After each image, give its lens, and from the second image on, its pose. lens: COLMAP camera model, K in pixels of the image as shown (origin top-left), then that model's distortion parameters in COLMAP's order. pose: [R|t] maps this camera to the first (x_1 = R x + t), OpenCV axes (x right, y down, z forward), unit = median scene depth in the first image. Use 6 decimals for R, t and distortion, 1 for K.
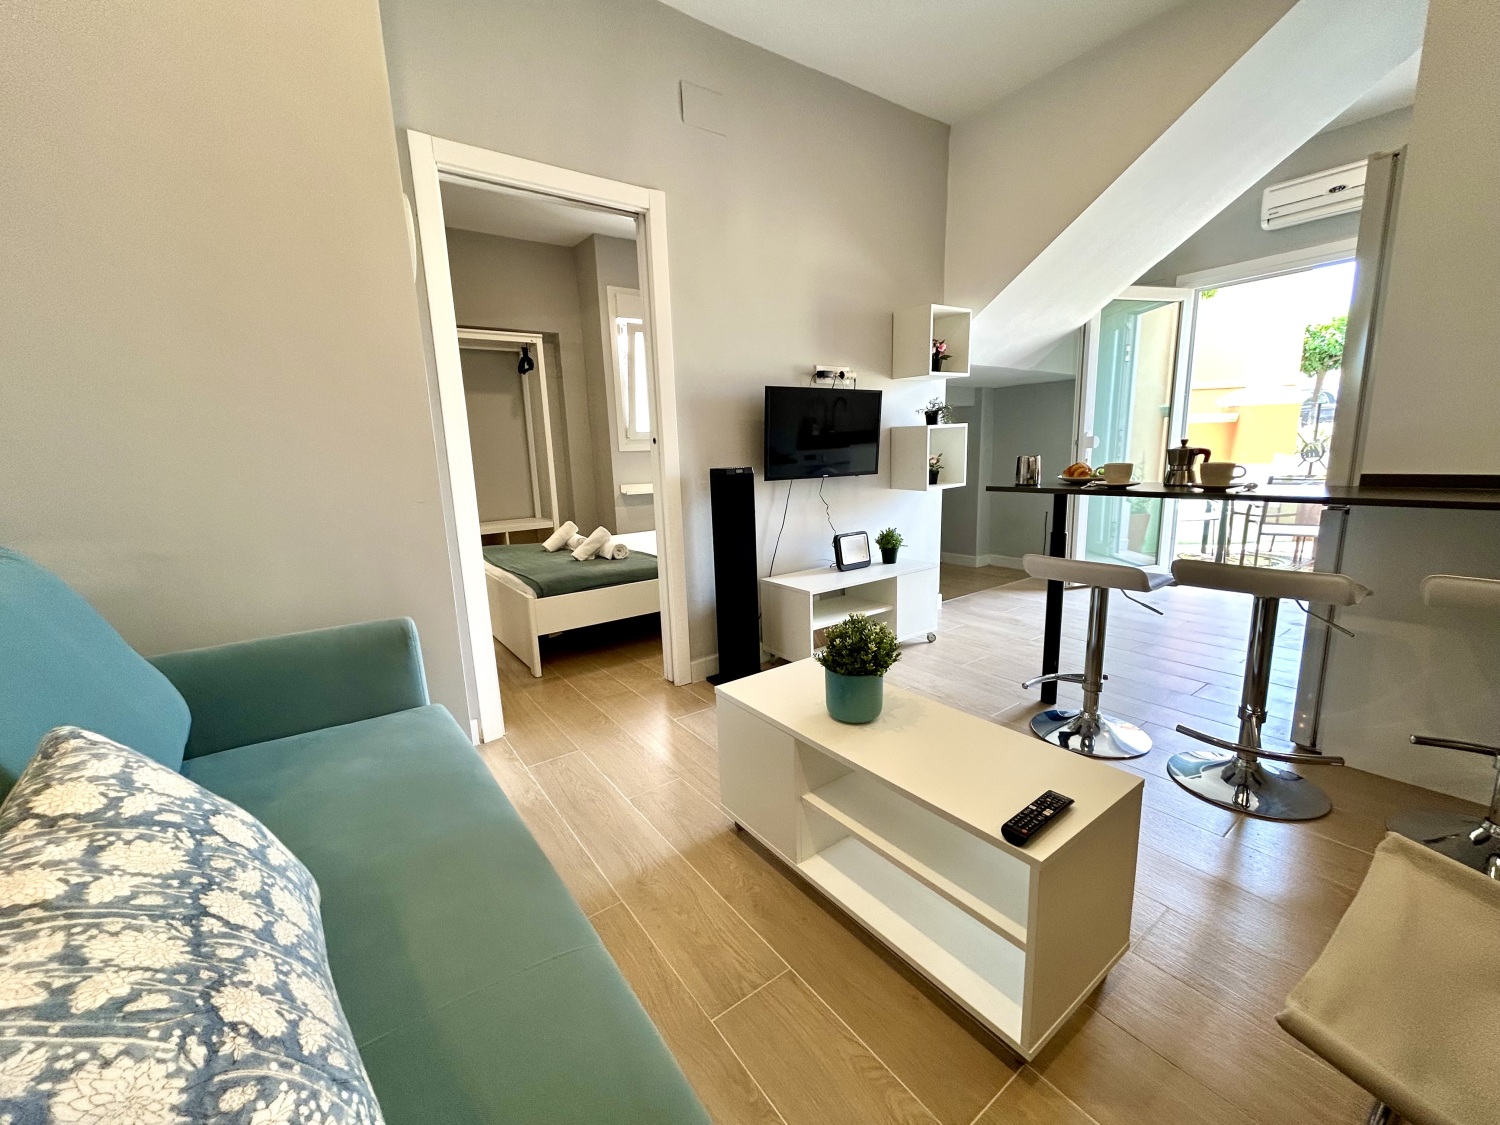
lens RADIAL K [[602.4, 0, 742.8], [0, 602.4, 561.4], [0, 0, 1]] dist [-0.000640, 0.000221]
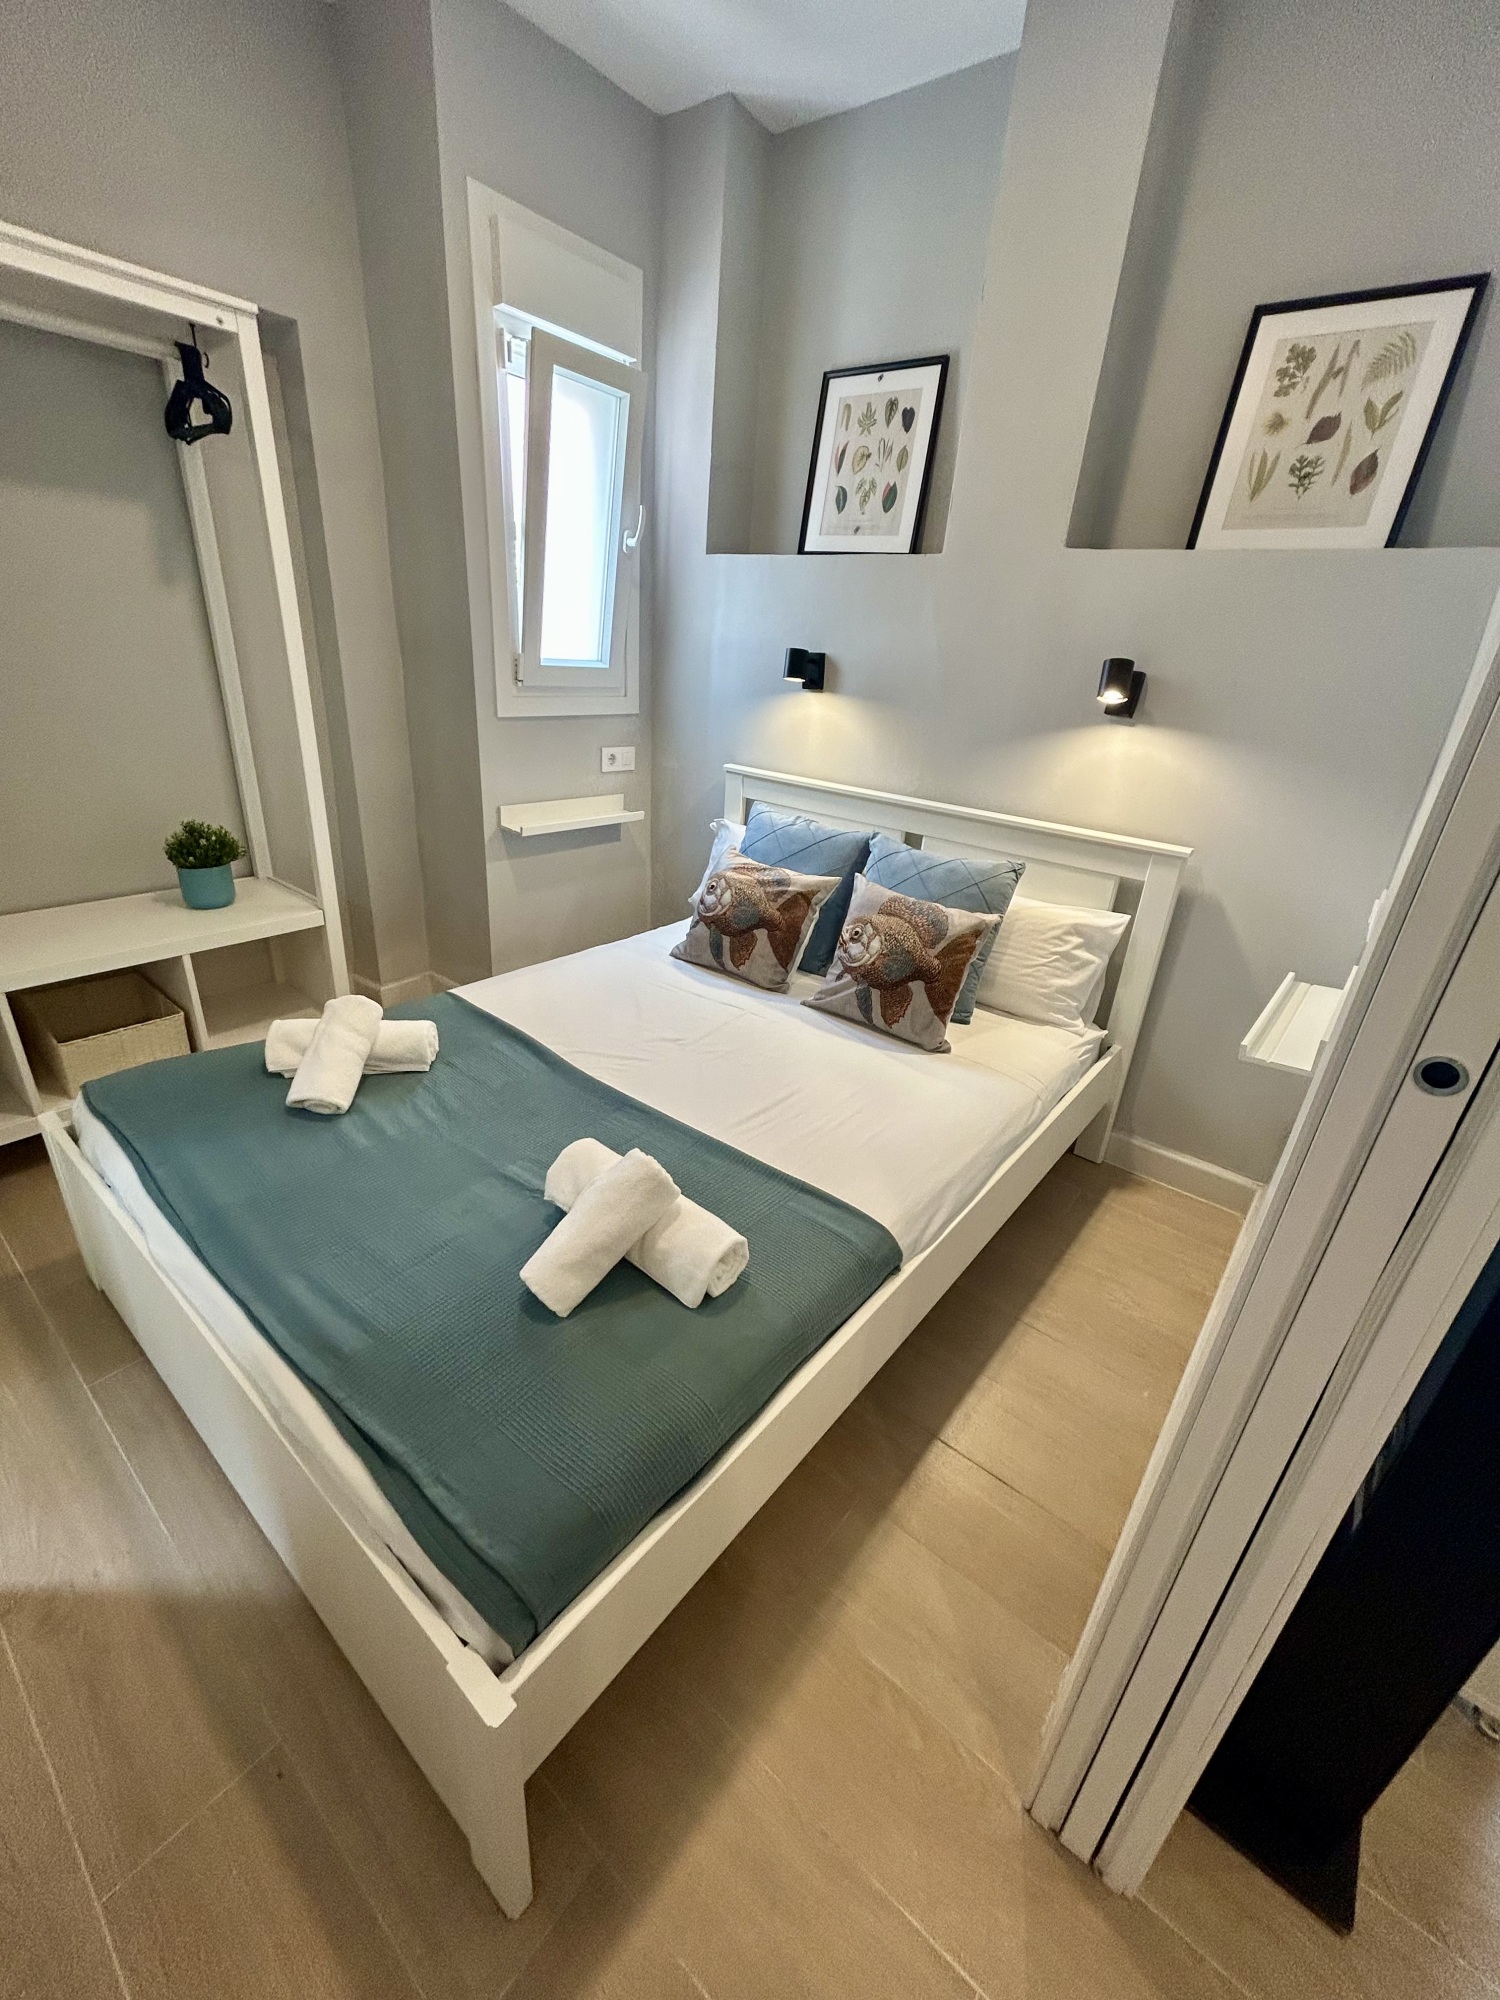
lens RADIAL K [[800.3, 0, 752.7], [0, 800.3, 991.8], [0, 0, 1]] dist [-0.002104, 0.000677]
pose [[0.959162, -0.011261, 0.282634, -0.203808], [-0.054198, 0.973376, 0.222712, -0.141623], [-0.277617, -0.228935, 0.933015, 0.465538]]
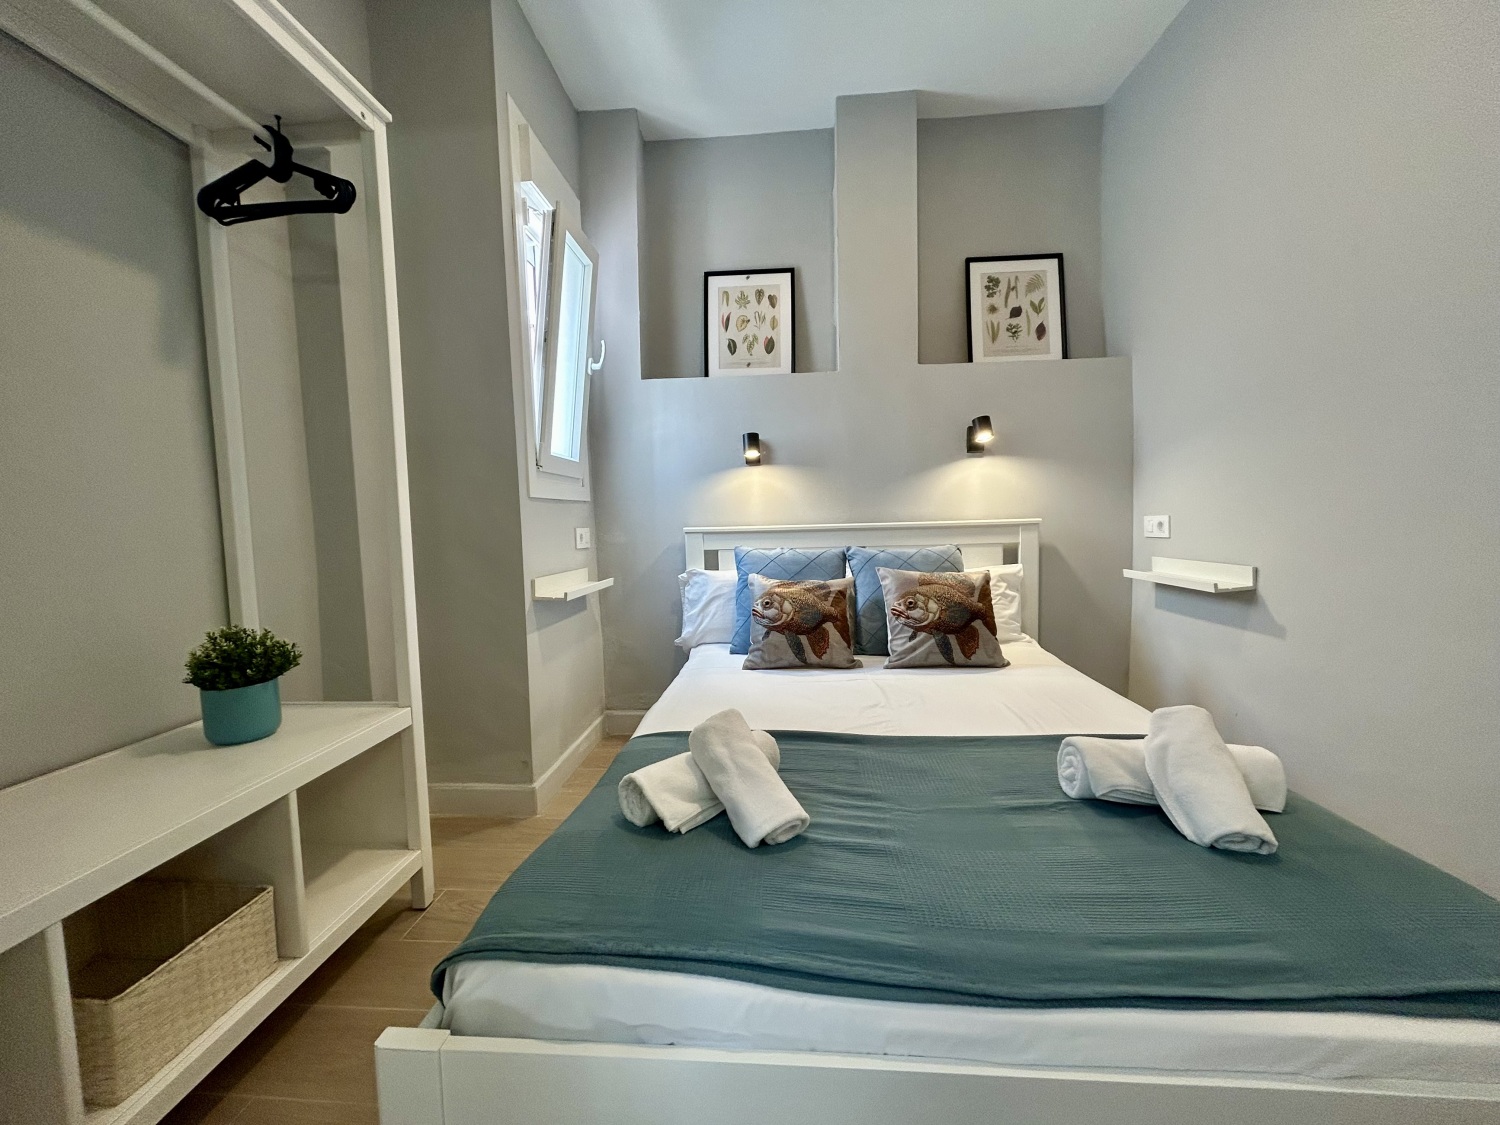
lens RADIAL K [[602.4, 0, 742.8], [0, 602.4, 561.4], [0, 0, 1]] dist [-0.000640, 0.000221]
pose [[0.648539, -0.037352, 0.760264, -0.440952], [0.140031, 0.987603, -0.070931, -0.094954], [-0.748190, 0.152463, 0.645730, 0.665094]]
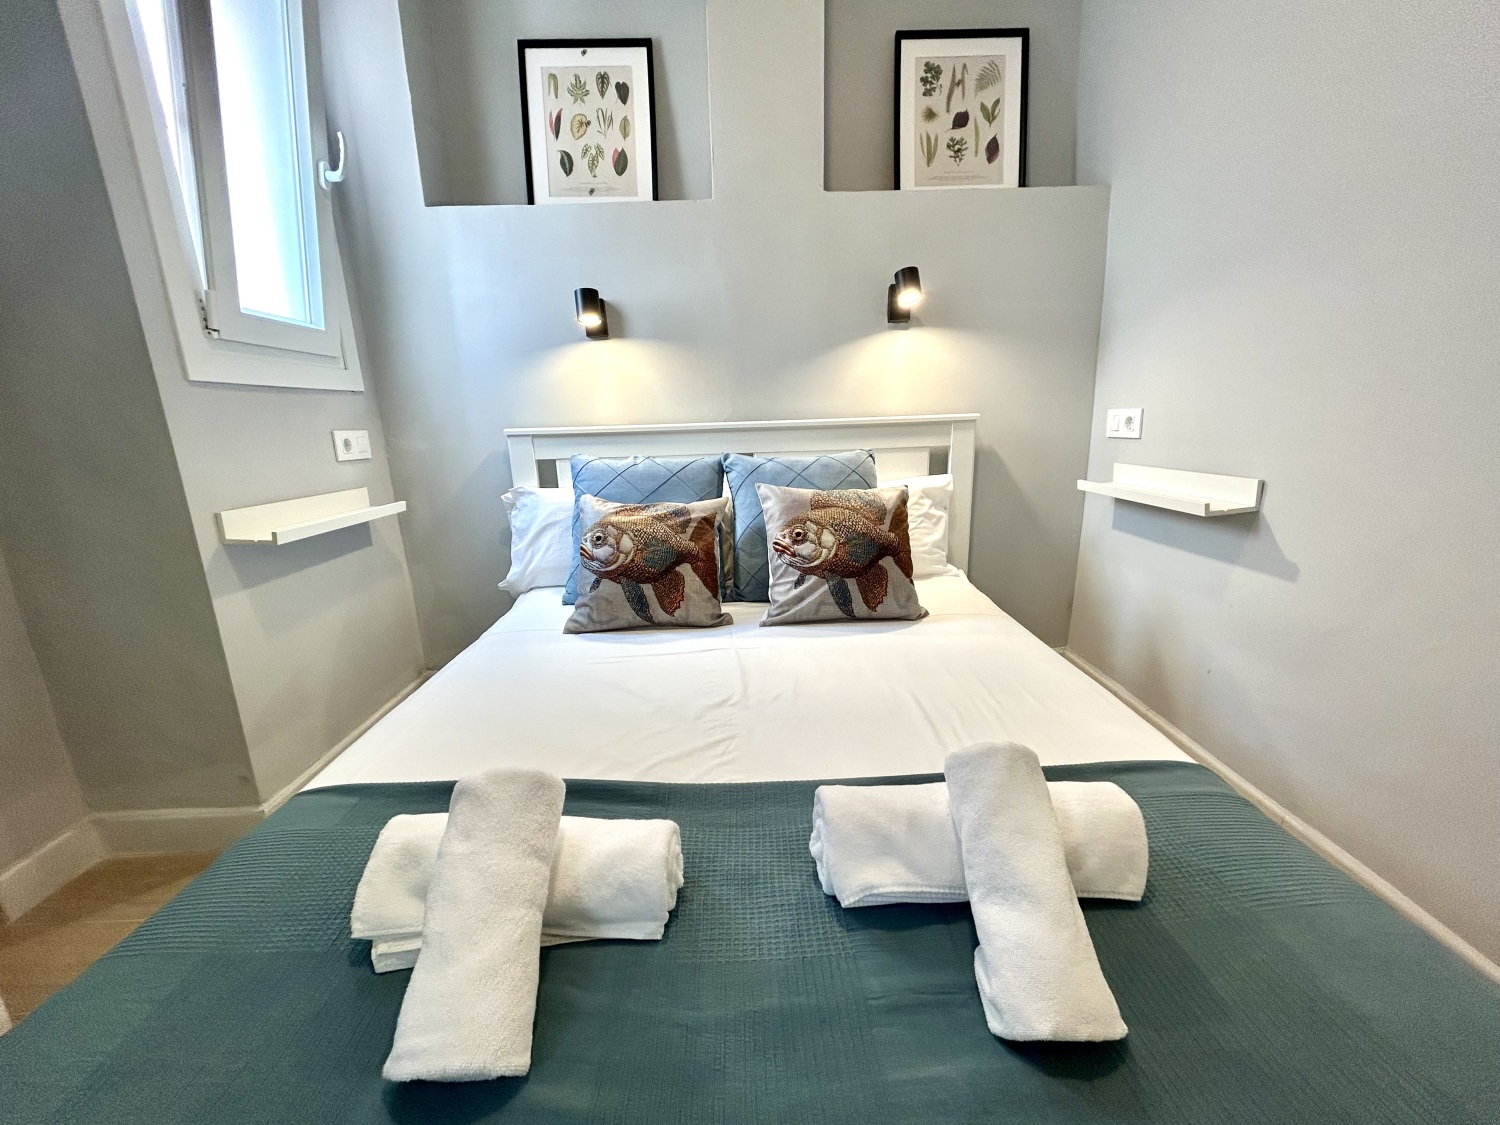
lens RADIAL K [[600.5, 0, 742.2], [0, 600.5, 562.3], [0, 0, 1]] dist [0.001341, 0.000389]
pose [[0.575934, -0.177463, 0.798002, -0.298898], [0.157479, 0.981955, 0.104716, -0.102268], [-0.802185, 0.065359, 0.593487, 0.699641]]
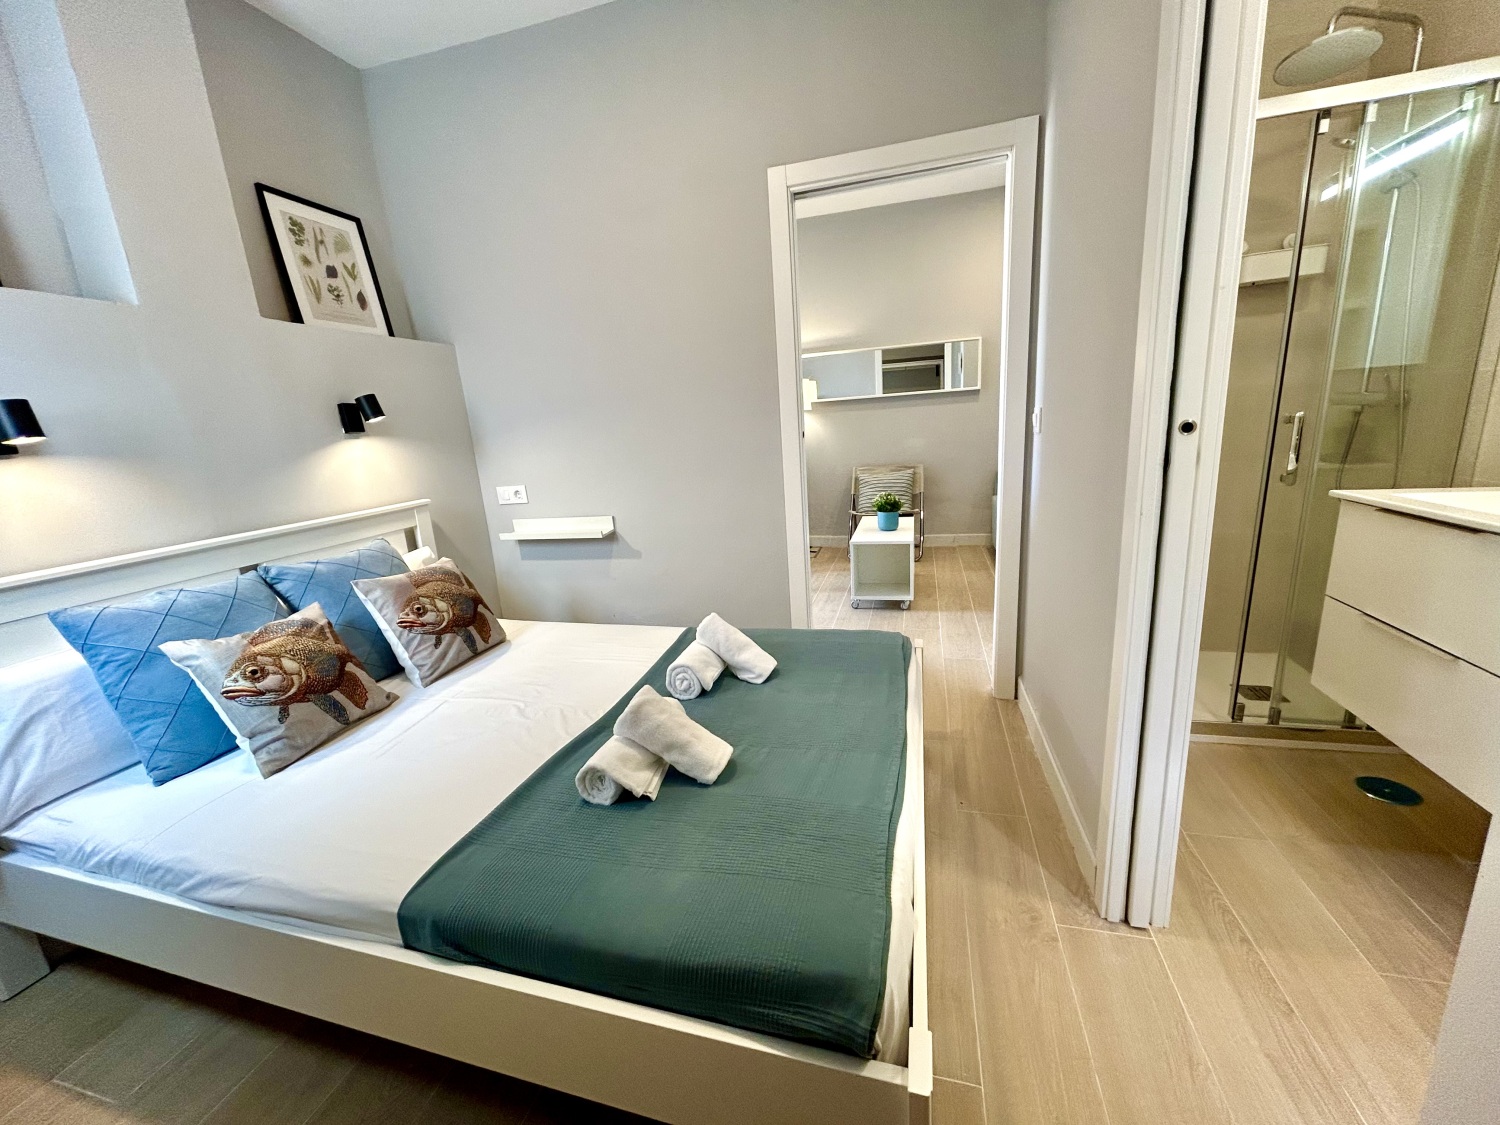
lens RADIAL K [[602.4, 0, 742.8], [0, 602.4, 561.4], [0, 0, 1]] dist [-0.000640, 0.000221]
pose [[-0.612682, -0.101825, 0.783743, -0.466737], [0.233195, 0.924224, 0.302374, -0.178497], [-0.755143, 0.368024, -0.542510, 0.905597]]
